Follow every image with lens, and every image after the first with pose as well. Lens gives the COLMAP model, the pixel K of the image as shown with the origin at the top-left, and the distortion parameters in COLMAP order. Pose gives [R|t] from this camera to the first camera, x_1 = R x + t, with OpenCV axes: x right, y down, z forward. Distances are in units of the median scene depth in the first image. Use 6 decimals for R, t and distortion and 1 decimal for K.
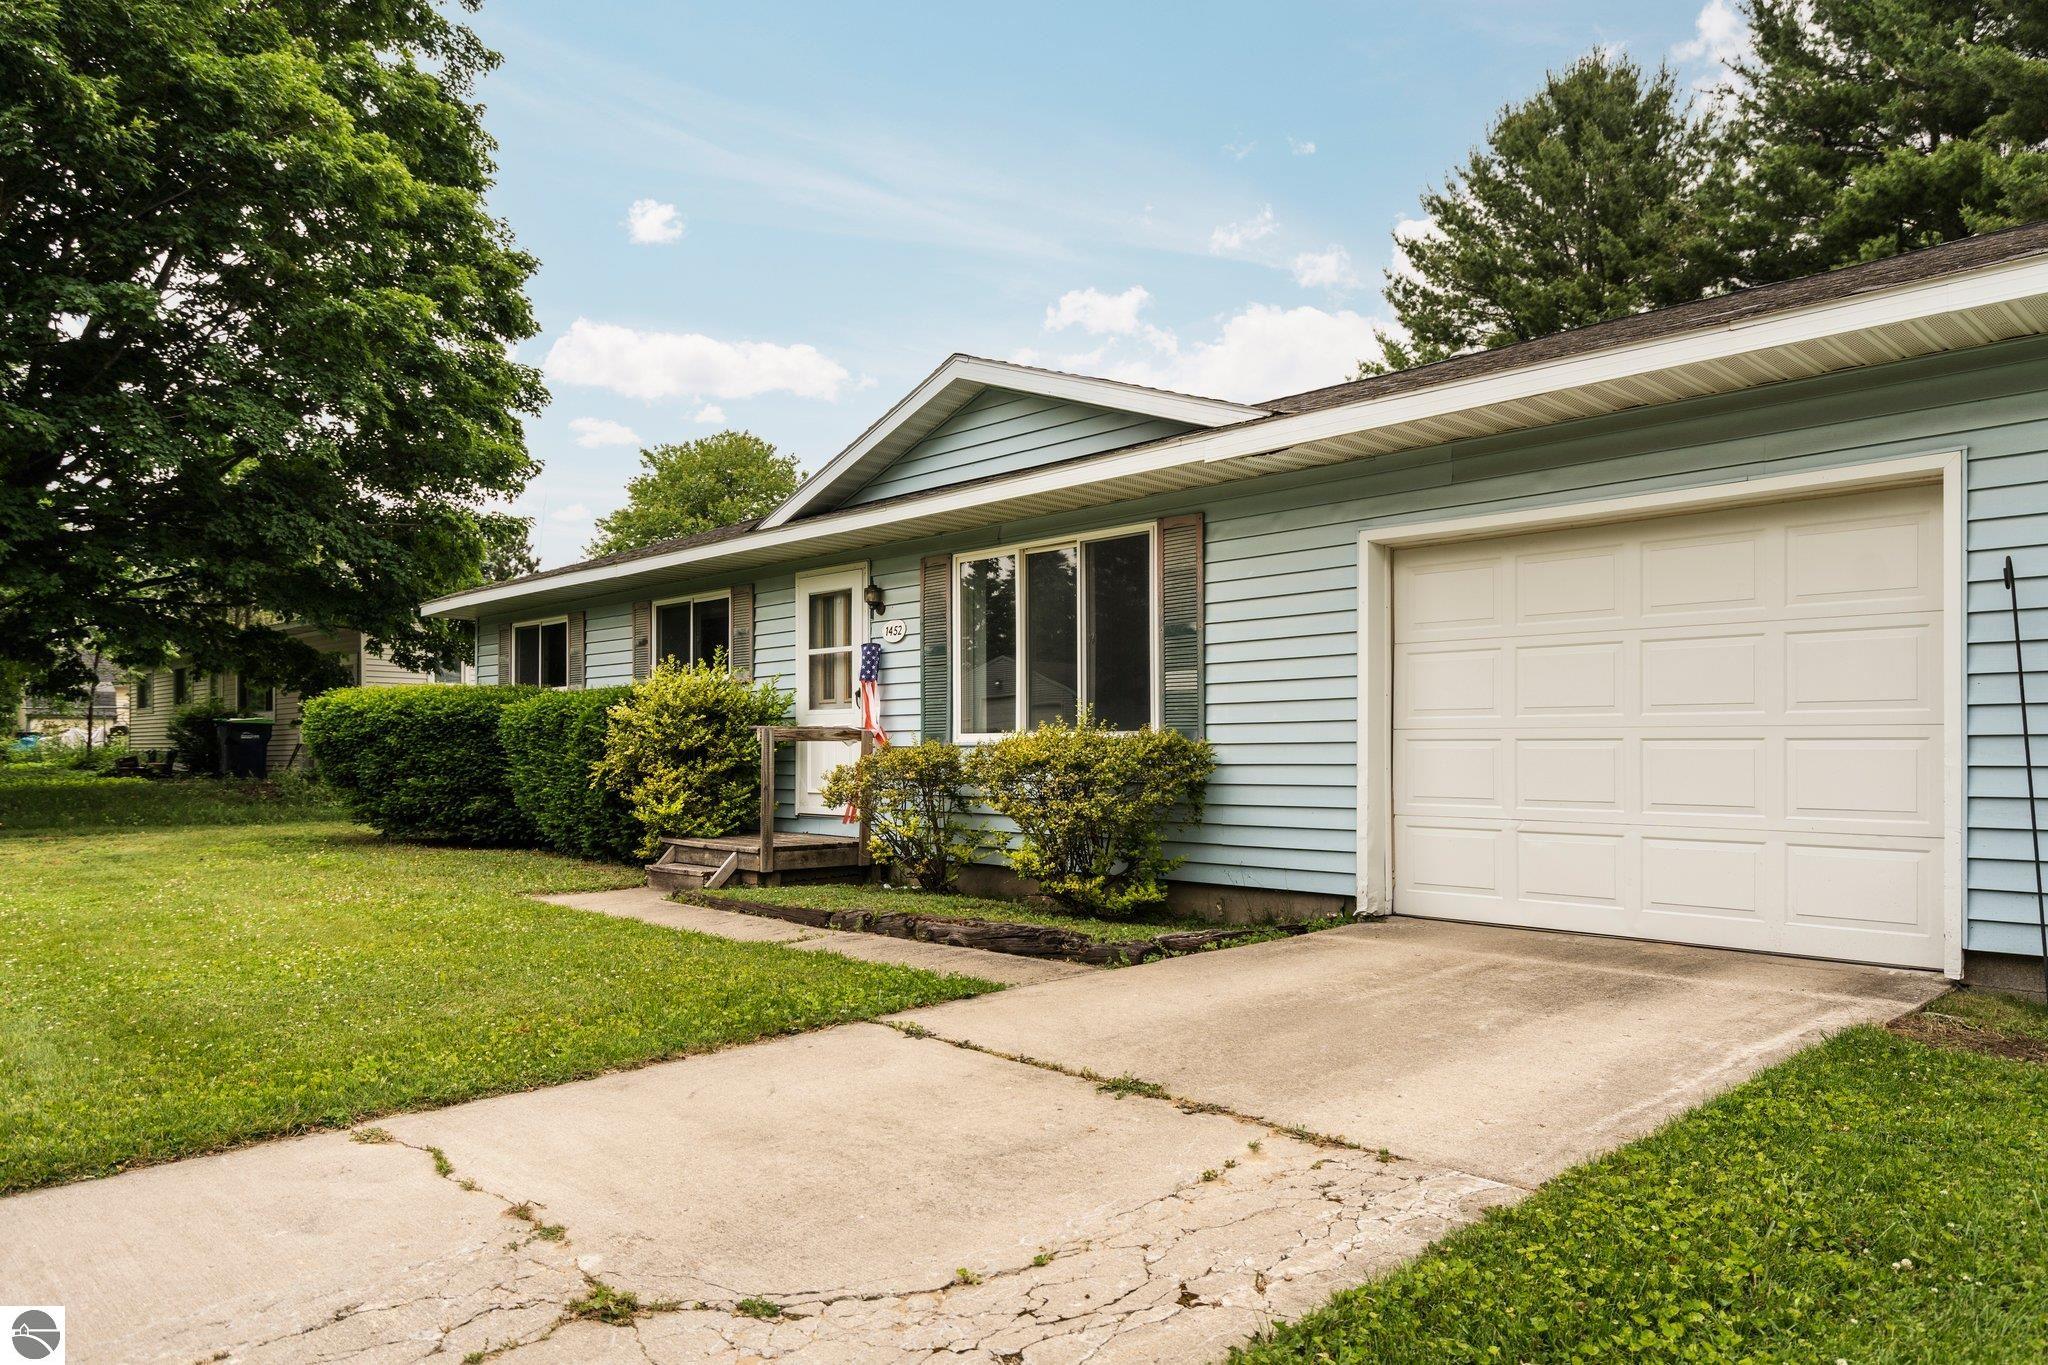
lens RADIAL K [[1391.6, 0, 1016.0], [0, 1391.6, 740.9], [0, 0, 1]] dist [0.011744, 0.001395]
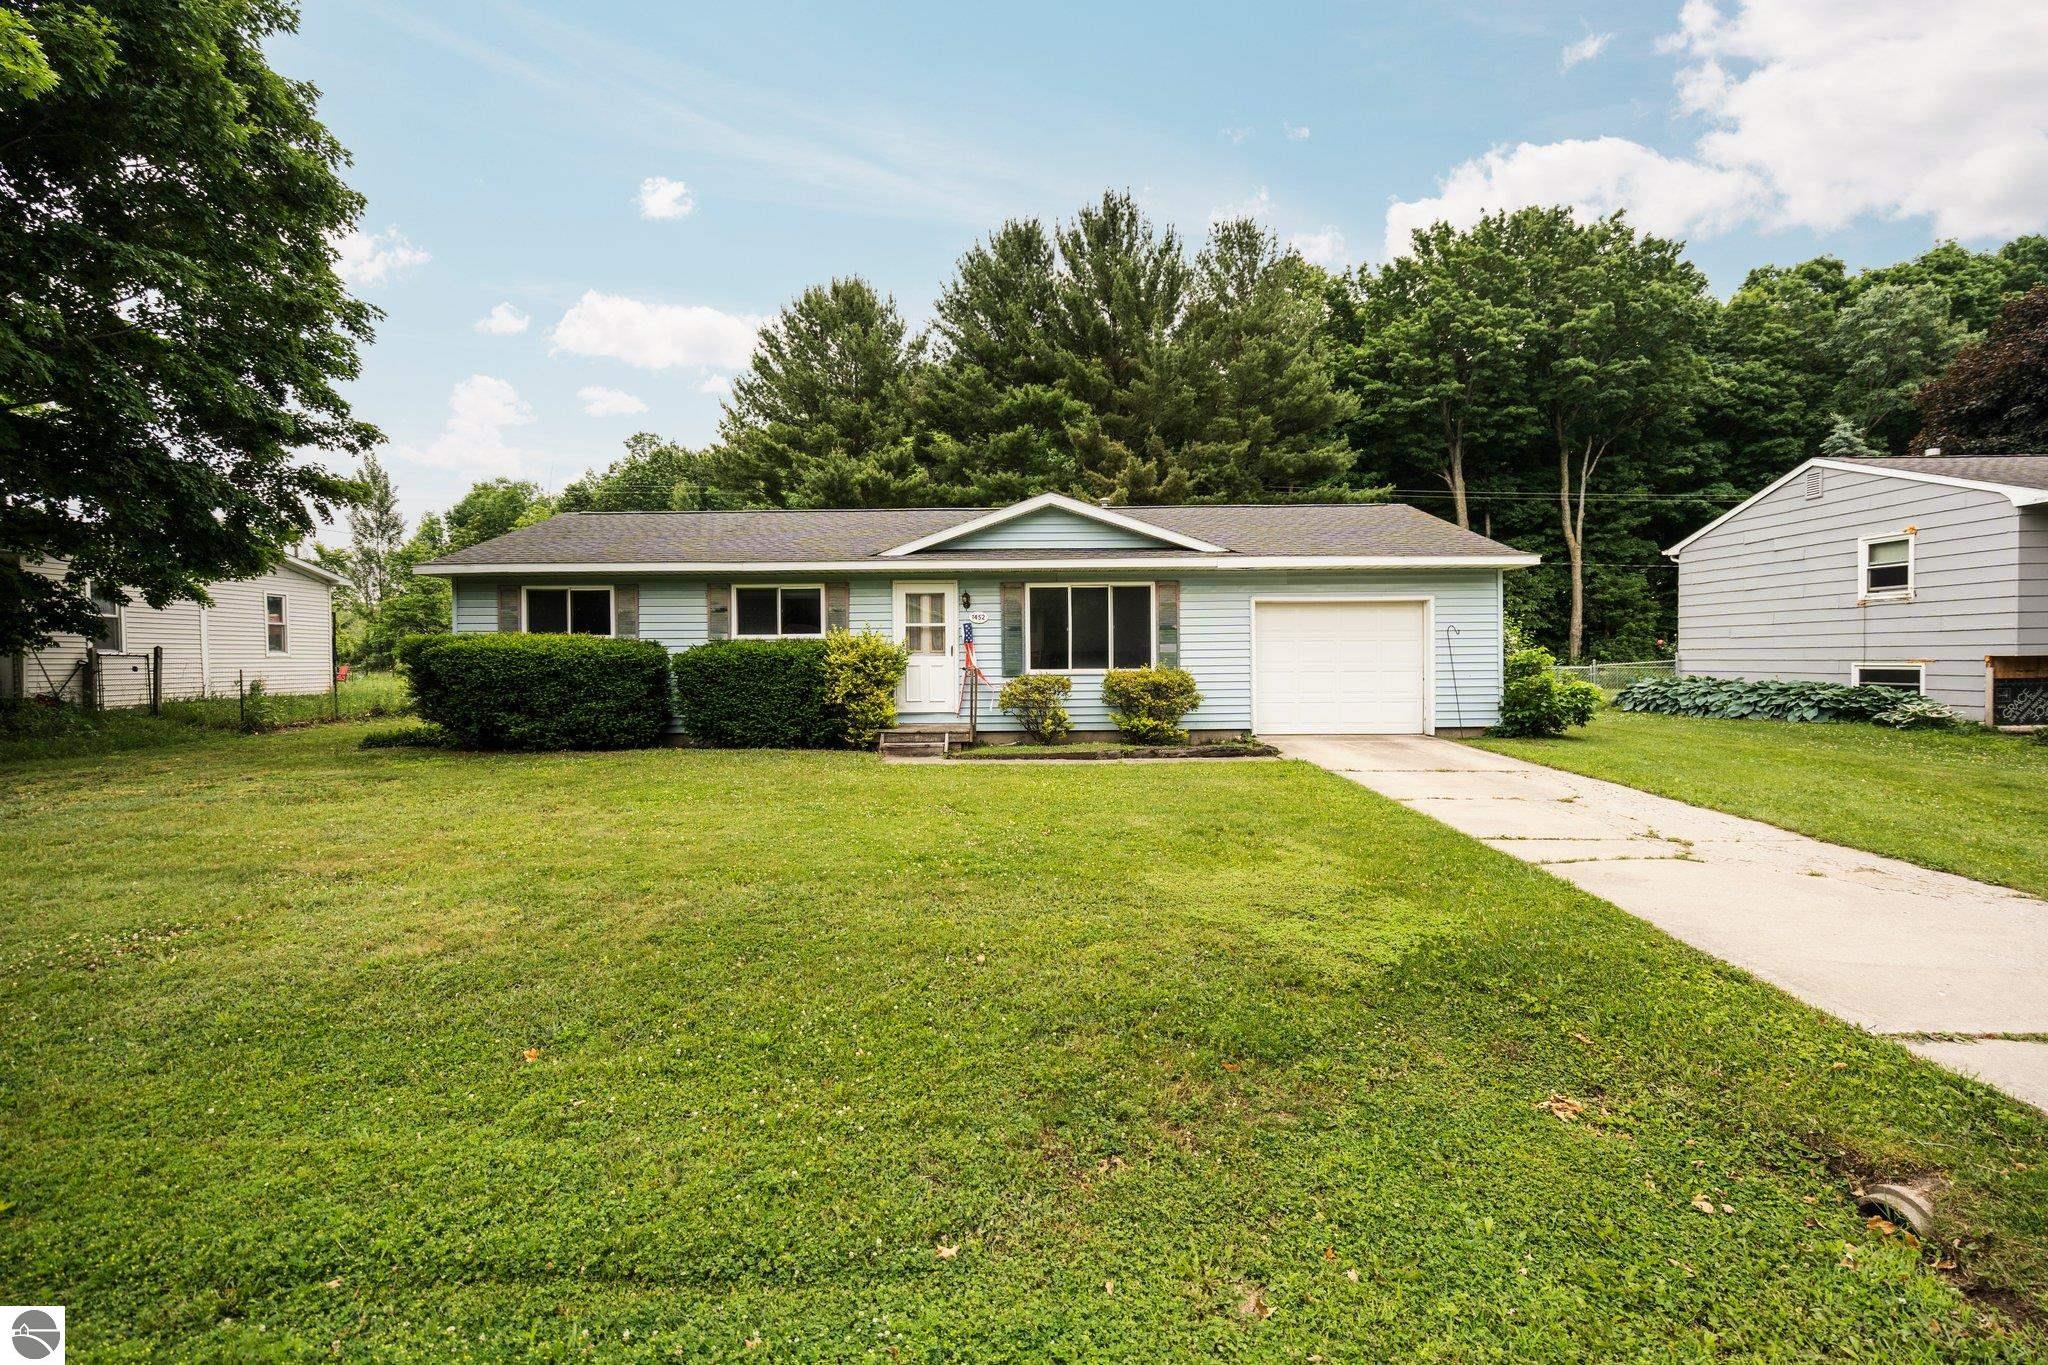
lens RADIAL K [[931.0, 0, 1017.6], [0, 931.0, 679.2], [0, 0, 1]] dist [-0.004783, 0.010820]
pose [[0.687653, -0.023318, 0.725665, -1.038016], [0.000562, 0.999501, 0.031586, -0.033591], [-0.726040, -0.021312, 0.687323, 0.049874]]
